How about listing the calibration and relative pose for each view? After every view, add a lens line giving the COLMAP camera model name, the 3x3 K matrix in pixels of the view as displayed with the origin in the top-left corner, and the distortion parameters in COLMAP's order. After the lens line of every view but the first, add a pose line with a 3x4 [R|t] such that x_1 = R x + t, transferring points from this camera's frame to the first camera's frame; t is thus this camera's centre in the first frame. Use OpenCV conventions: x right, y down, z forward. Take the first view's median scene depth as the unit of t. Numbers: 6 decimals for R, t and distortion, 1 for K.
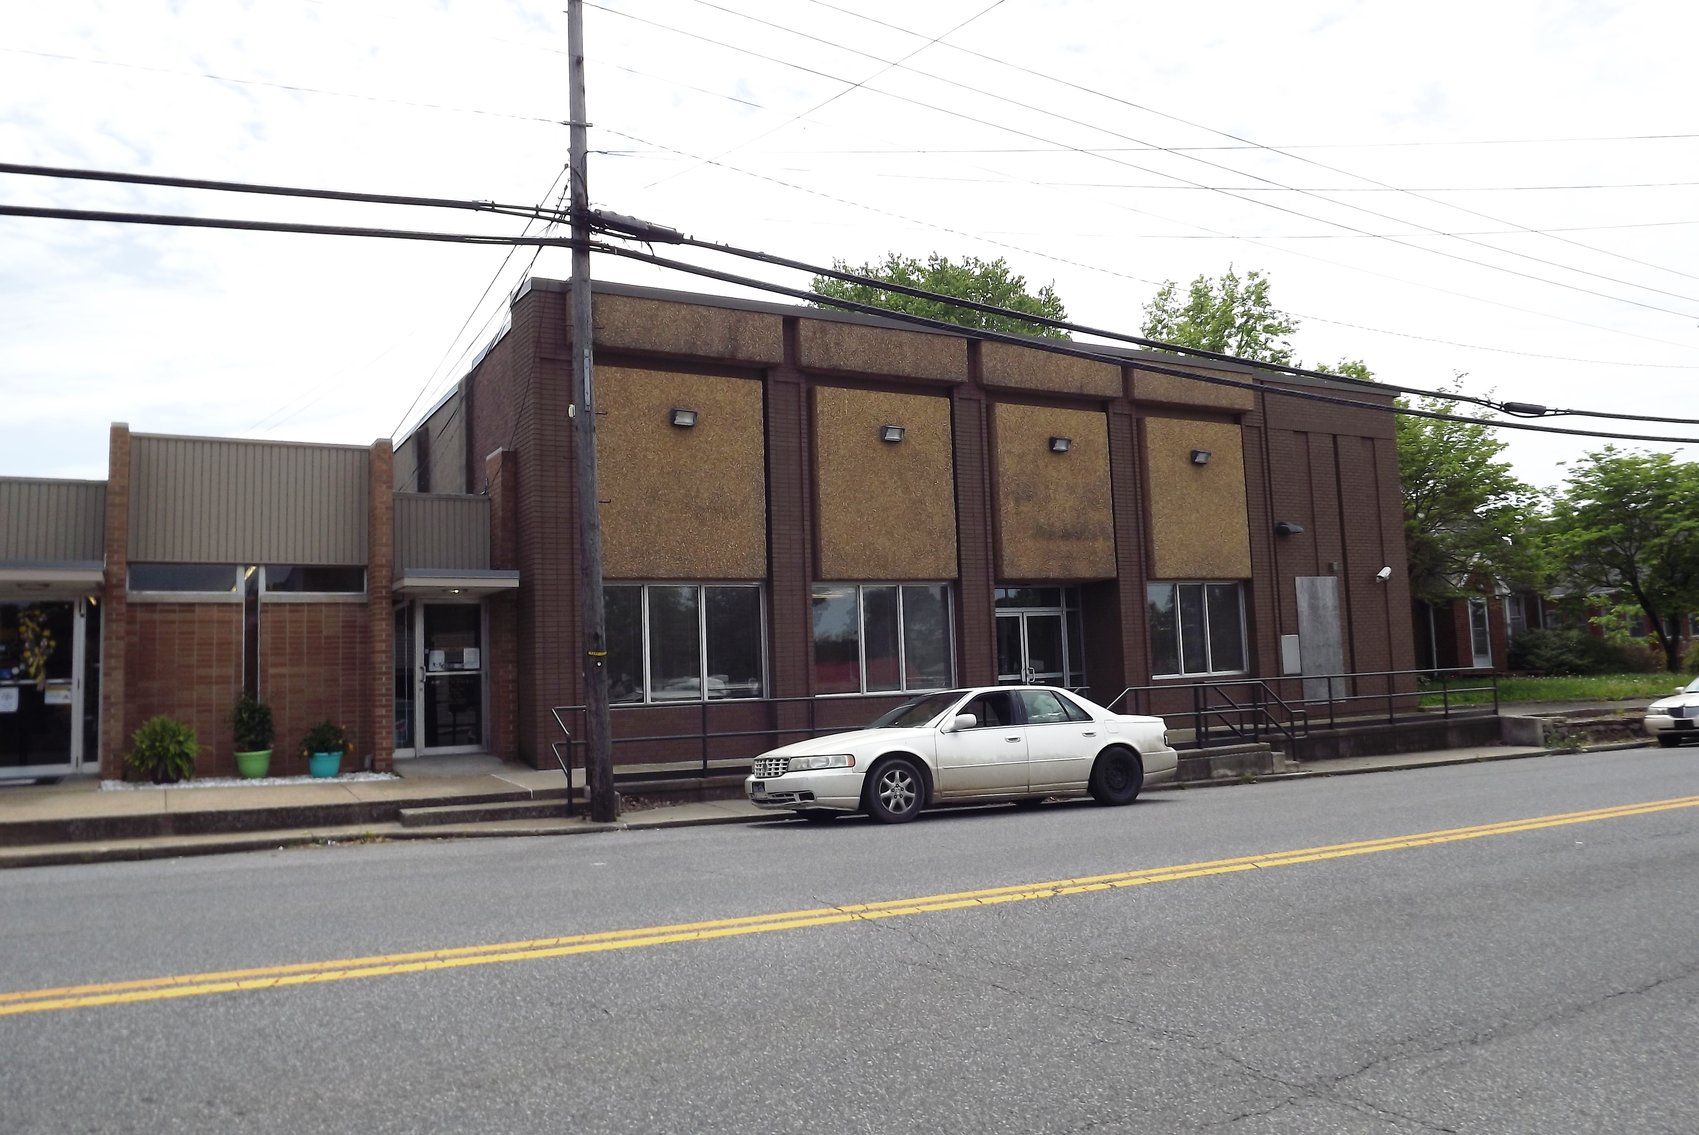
lens RADIAL K [[1213.6, 0, 851.5], [0, 1213.6, 539.4], [0, 0, 1]] dist [0.007731, -0.176979]
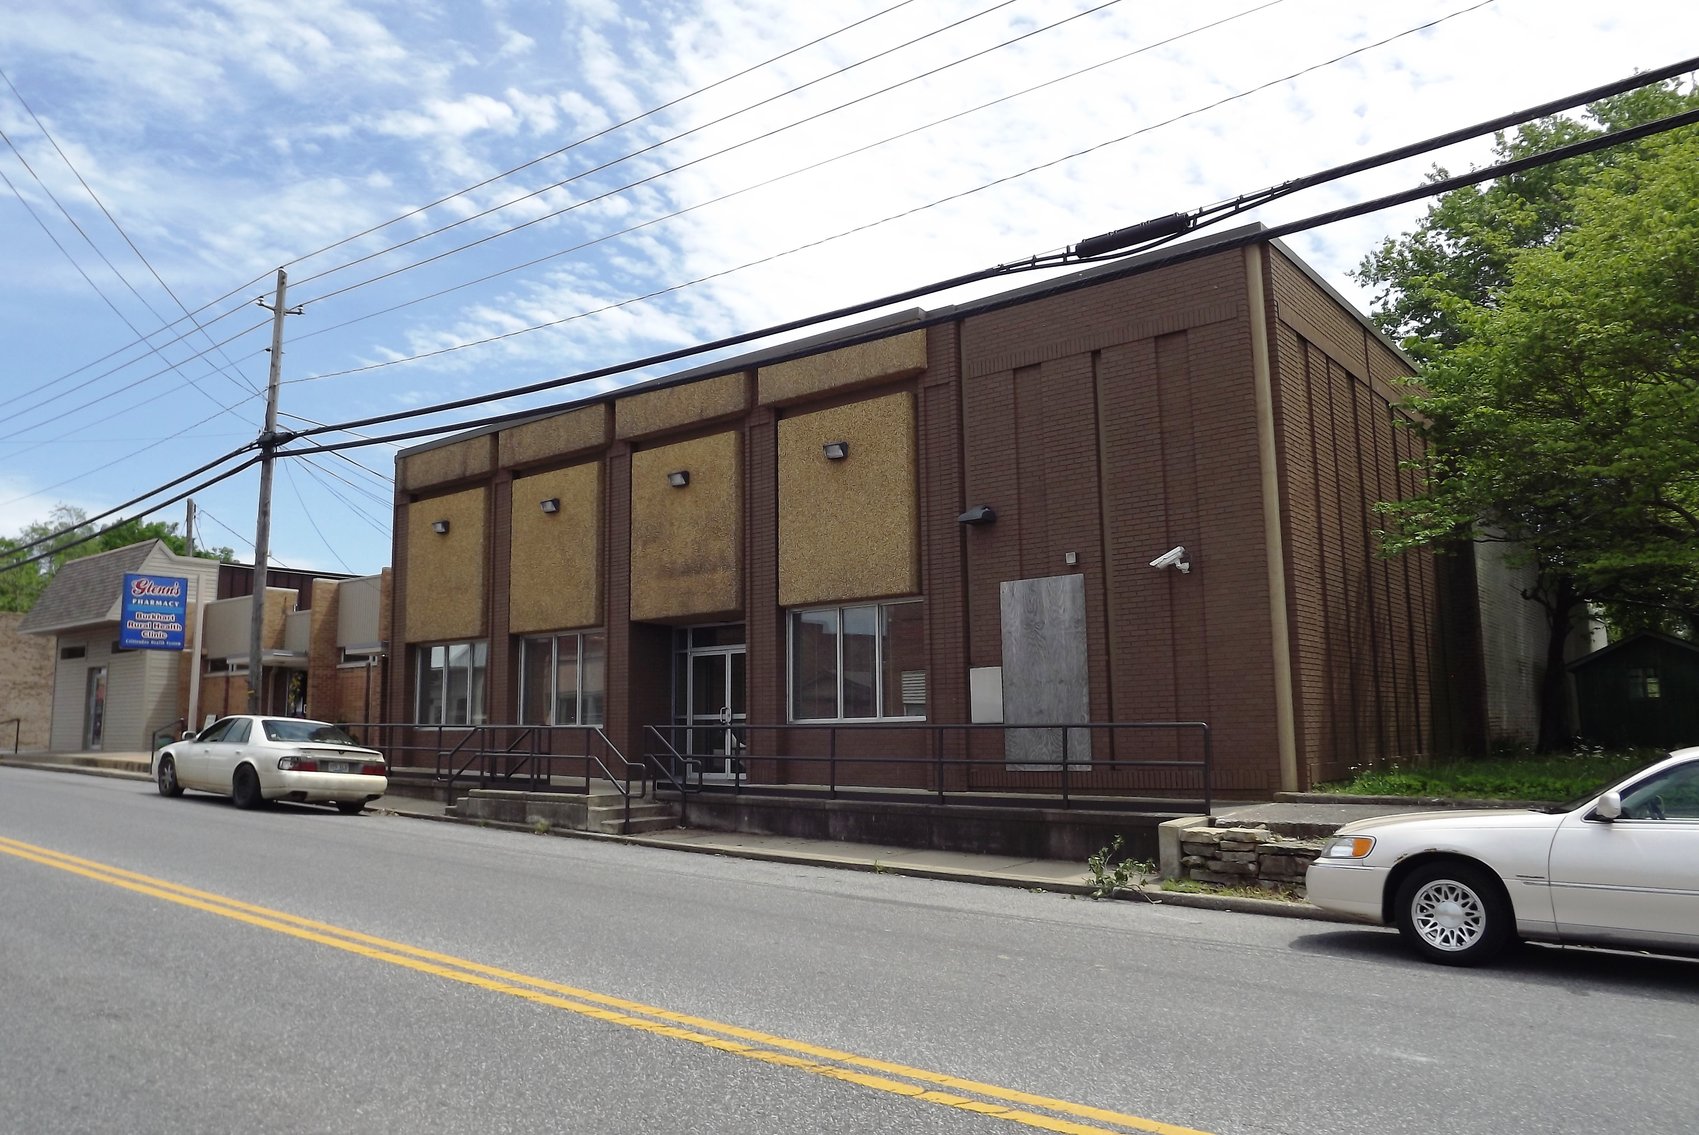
lens RADIAL K [[1229.8, 0, 820.1], [0, 1229.8, 561.3], [0, 0, 1]] dist [-0.052431, 0.007194]
pose [[0.341718, -0.088931, -0.935586, 1.236733], [0.099894, 0.993310, -0.057932, 0.061750], [0.934479, -0.073663, 0.348315, 0.826784]]
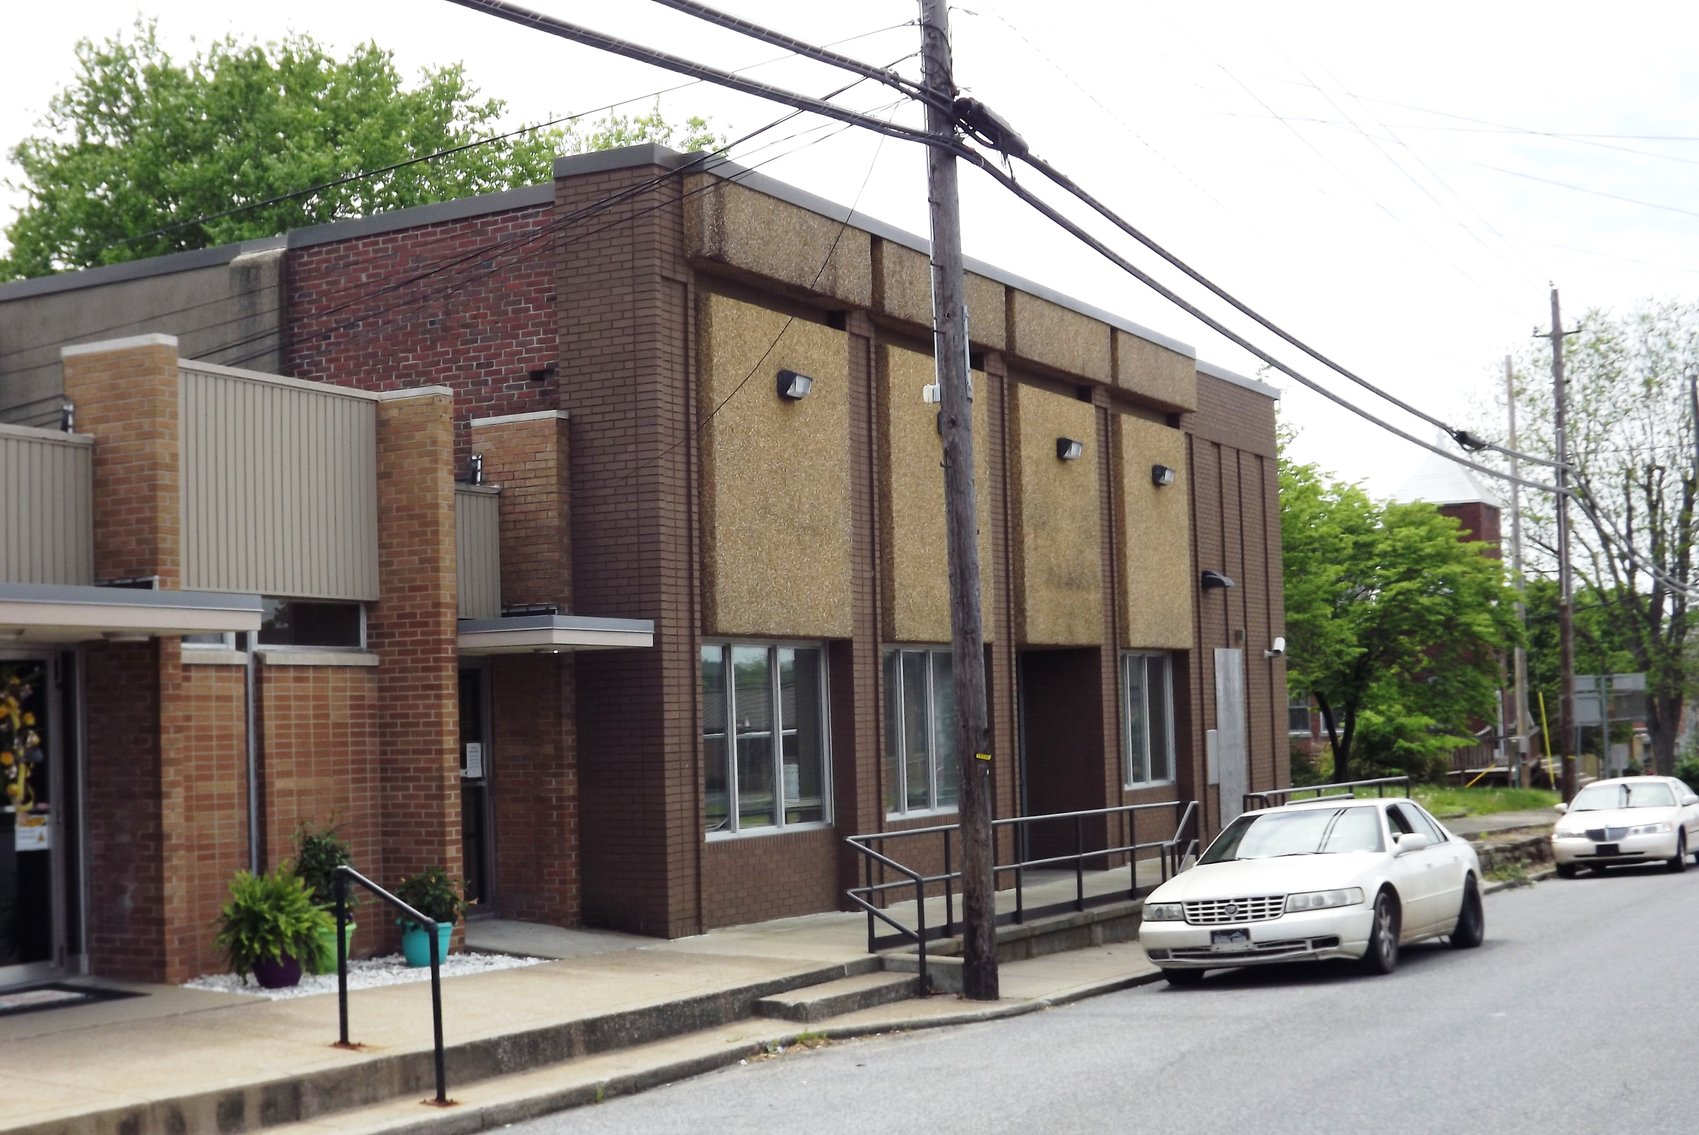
lens RADIAL K [[2270.7, 0, 849.5], [0, 2270.7, 567.5], [0, 0, 1]] dist [-0.101937, 0.014383]
pose [[0.851582, 0.045606, 0.522233, -0.663535], [-0.053734, 0.998555, 0.000419, -0.006052], [-0.521459, -0.028418, 0.852803, -0.032501]]
